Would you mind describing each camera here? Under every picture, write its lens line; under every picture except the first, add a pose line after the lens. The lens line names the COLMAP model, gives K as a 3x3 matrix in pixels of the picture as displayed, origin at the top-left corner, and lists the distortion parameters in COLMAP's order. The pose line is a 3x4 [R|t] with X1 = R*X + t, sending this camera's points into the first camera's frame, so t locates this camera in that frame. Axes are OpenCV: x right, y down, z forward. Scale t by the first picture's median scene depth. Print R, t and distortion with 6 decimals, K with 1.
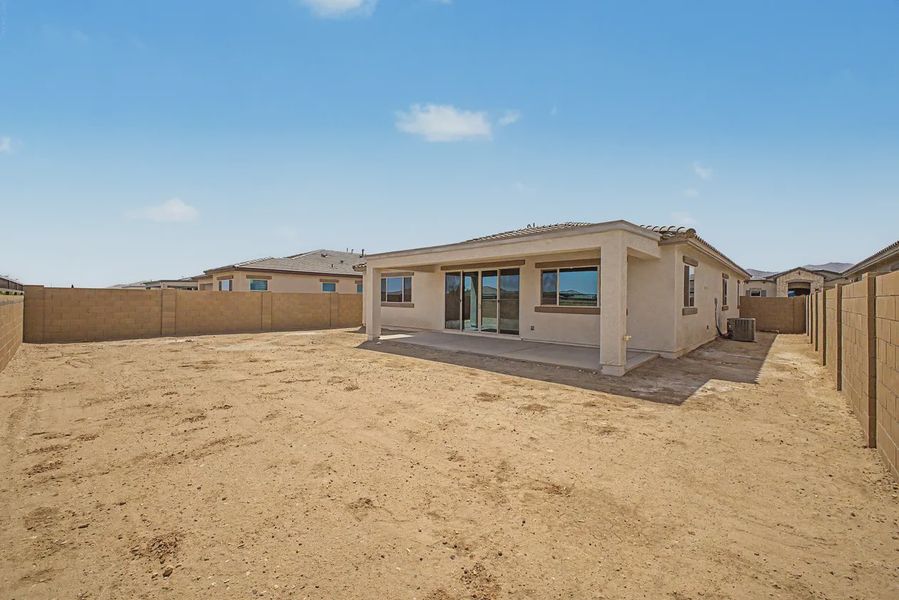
lens RADIAL K [[349.9, 0, 449.5], [0, 349.9, 300.0], [0, 0, 1]] dist [0.018621, 0.000033]
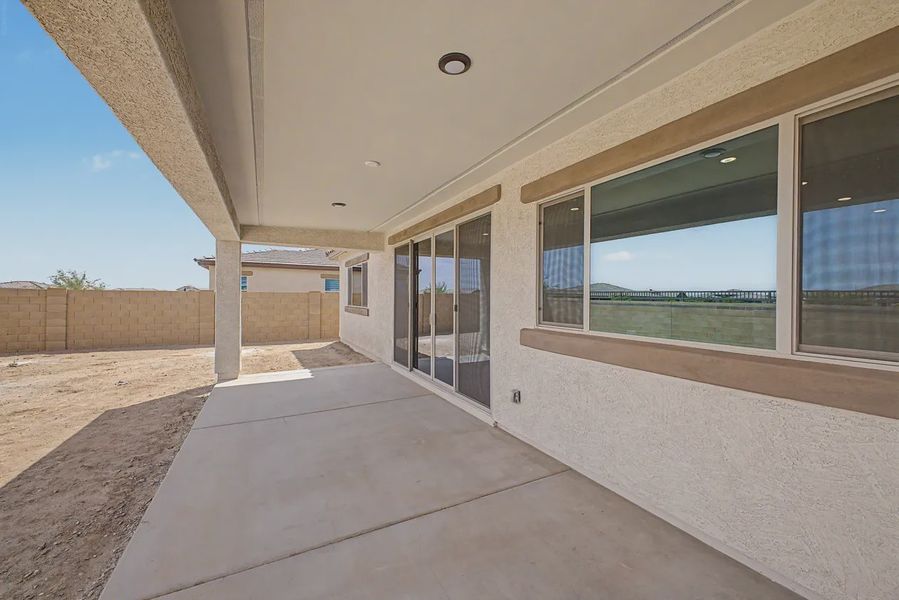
lens RADIAL K [[349.9, 0, 449.5], [0, 349.9, 300.0], [0, 0, 1]] dist [0.018621, 0.000033]
pose [[0.945109, -0.001374, -0.326752, 0.254729], [0.001550, 0.999999, 0.000277, -0.005364], [0.326751, -0.000769, 0.945110, 0.612844]]
